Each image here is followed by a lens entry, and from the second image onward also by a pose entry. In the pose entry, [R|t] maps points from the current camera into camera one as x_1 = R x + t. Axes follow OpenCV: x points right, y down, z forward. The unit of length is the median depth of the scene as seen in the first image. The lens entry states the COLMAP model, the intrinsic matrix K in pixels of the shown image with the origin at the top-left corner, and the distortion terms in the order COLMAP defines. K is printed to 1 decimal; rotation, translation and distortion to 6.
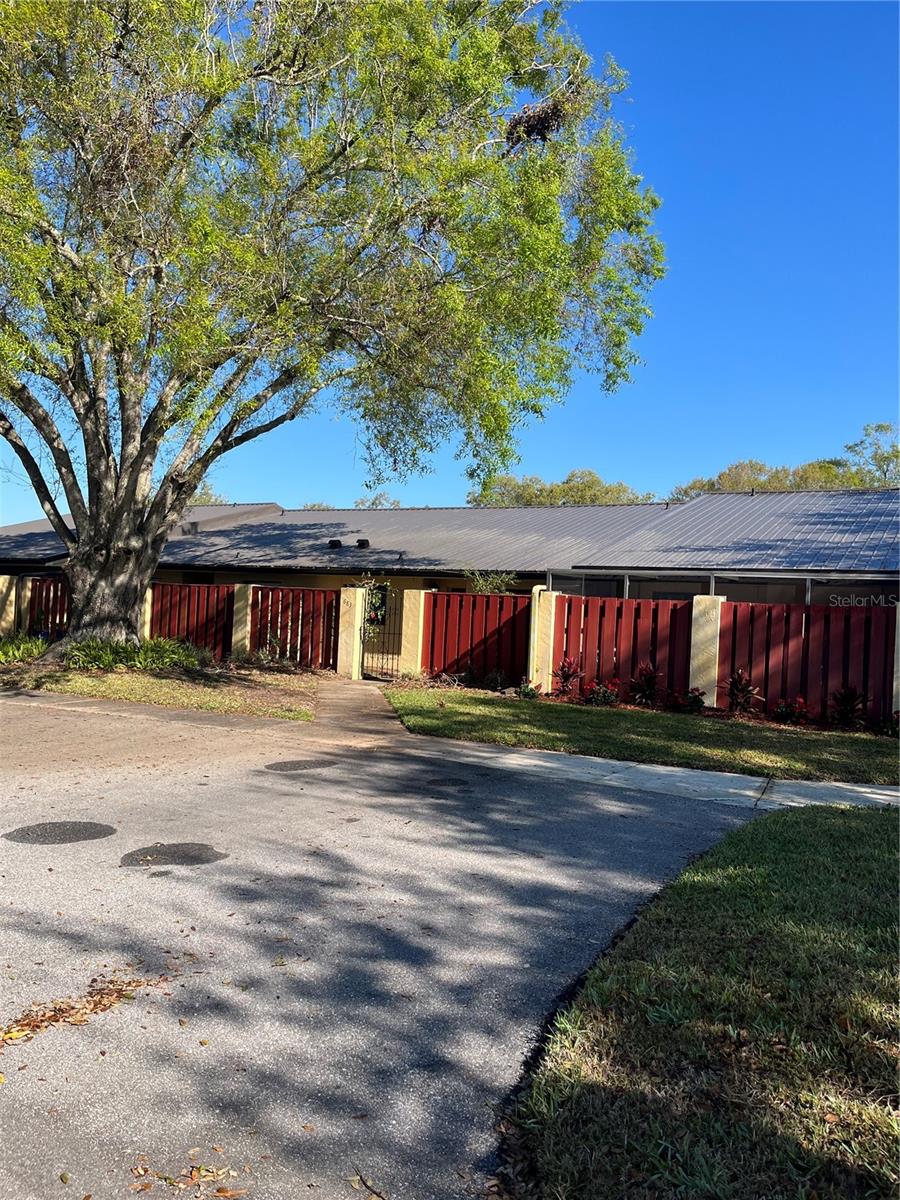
lens RADIAL K [[916.8, 0, 450.5], [0, 916.8, 604.3], [0, 0, 1]] dist [0.067547, -0.101026]
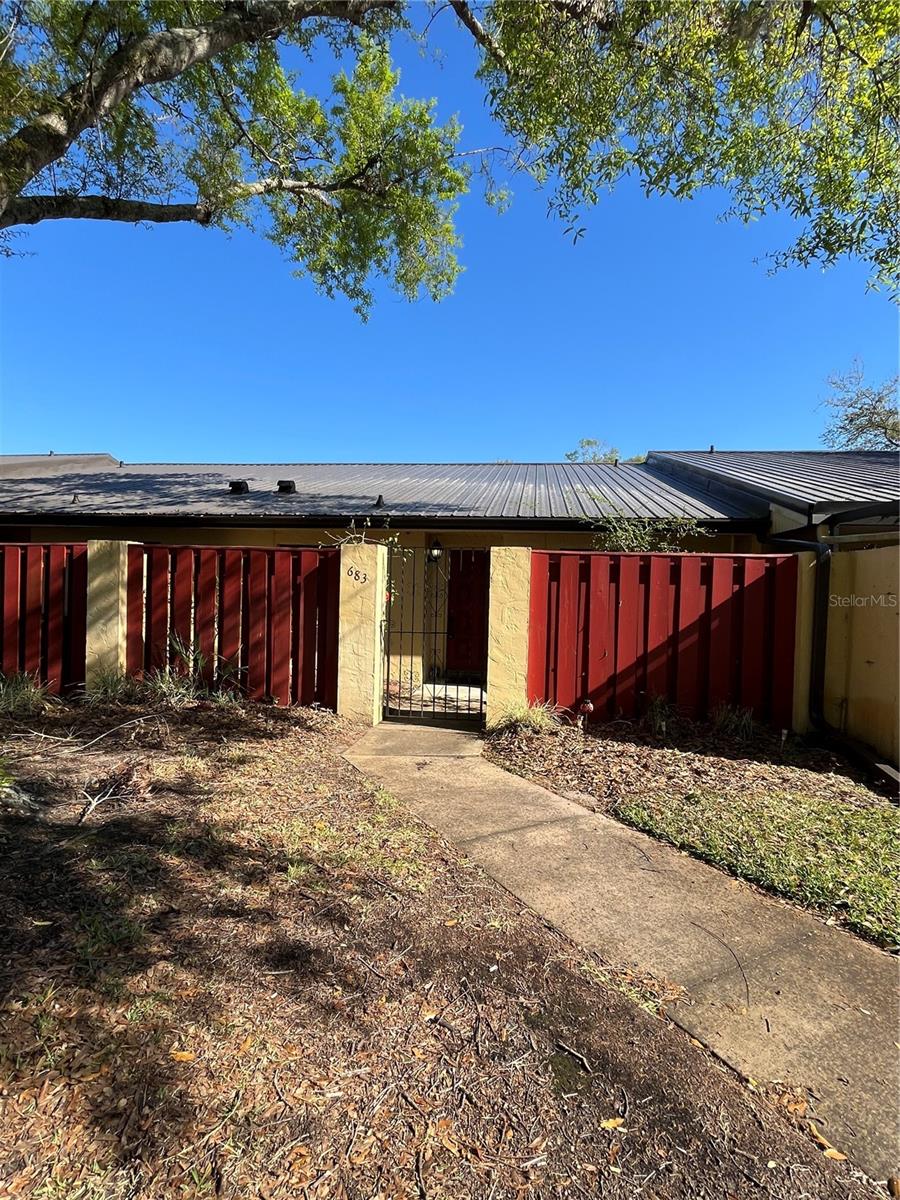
lens RADIAL K [[603.0, 0, 449.3], [0, 603.0, 590.7], [0, 0, 1]] dist [-0.002659, -0.000169]
pose [[0.932658, -0.027031, 0.359747, -0.173737], [0.016645, 0.999351, 0.031937, -0.002409], [-0.360377, -0.023798, 0.932503, 0.639262]]
